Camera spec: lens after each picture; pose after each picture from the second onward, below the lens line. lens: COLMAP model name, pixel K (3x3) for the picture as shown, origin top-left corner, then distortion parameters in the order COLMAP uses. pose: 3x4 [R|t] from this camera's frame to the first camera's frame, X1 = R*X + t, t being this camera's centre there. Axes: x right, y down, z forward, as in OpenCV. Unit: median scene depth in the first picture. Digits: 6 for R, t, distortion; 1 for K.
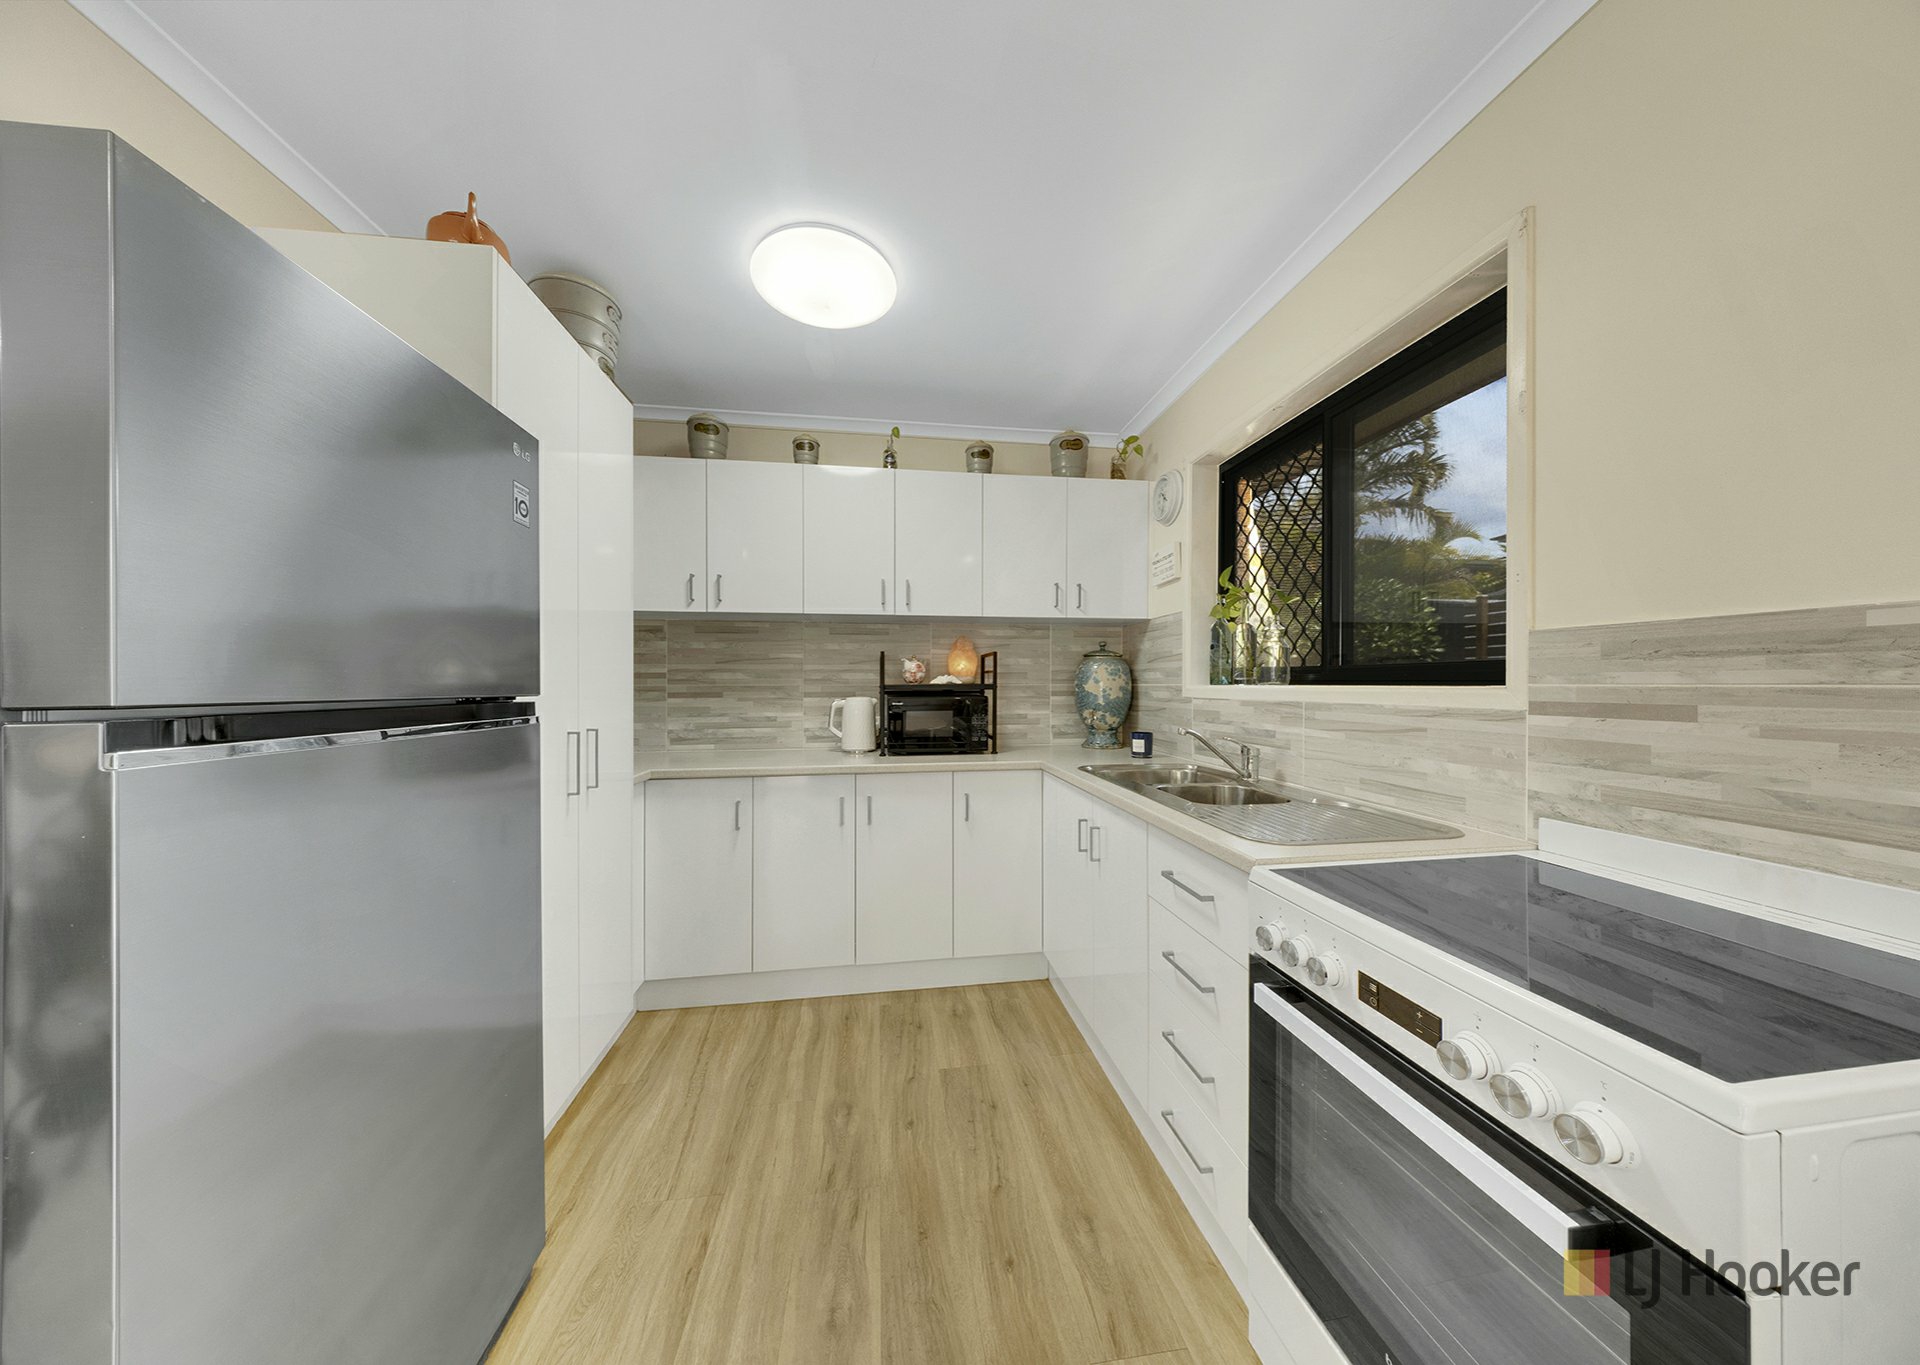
lens RADIAL K [[587.0, 0, 962.0], [0, 587.0, 684.3], [0, 0, 1]] dist [-0.011648, 0.000004]
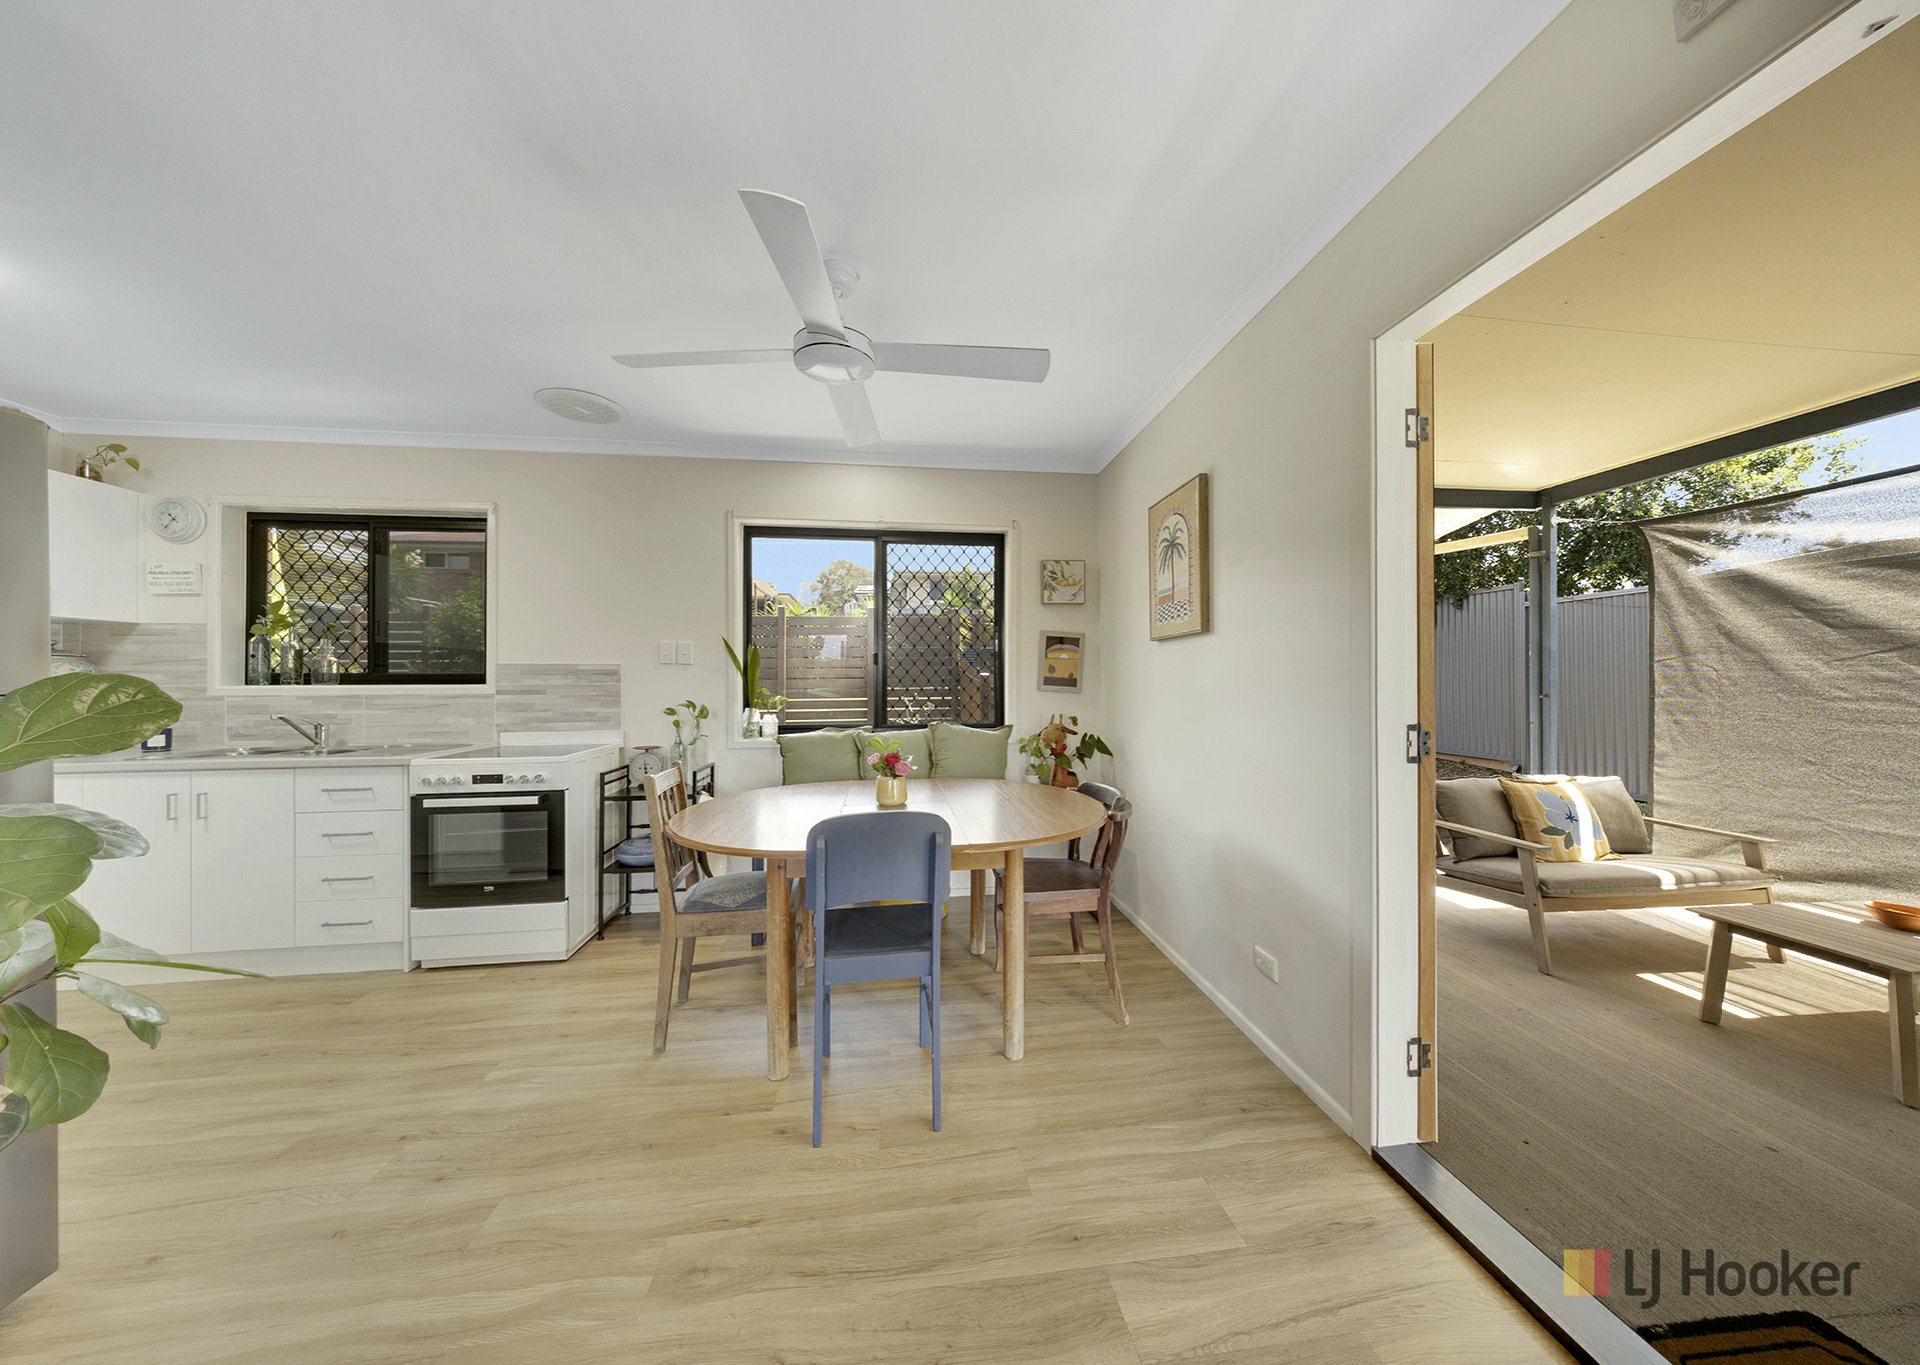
lens RADIAL K [[587.0, 0, 962.0], [0, 587.0, 684.3], [0, 0, 1]] dist [-0.011648, 0.000004]
pose [[-0.004596, -0.003856, 0.999982, -1.123005], [0.004541, 0.999982, 0.003877, 0.001190], [-0.999979, 0.004559, -0.004579, -0.742206]]
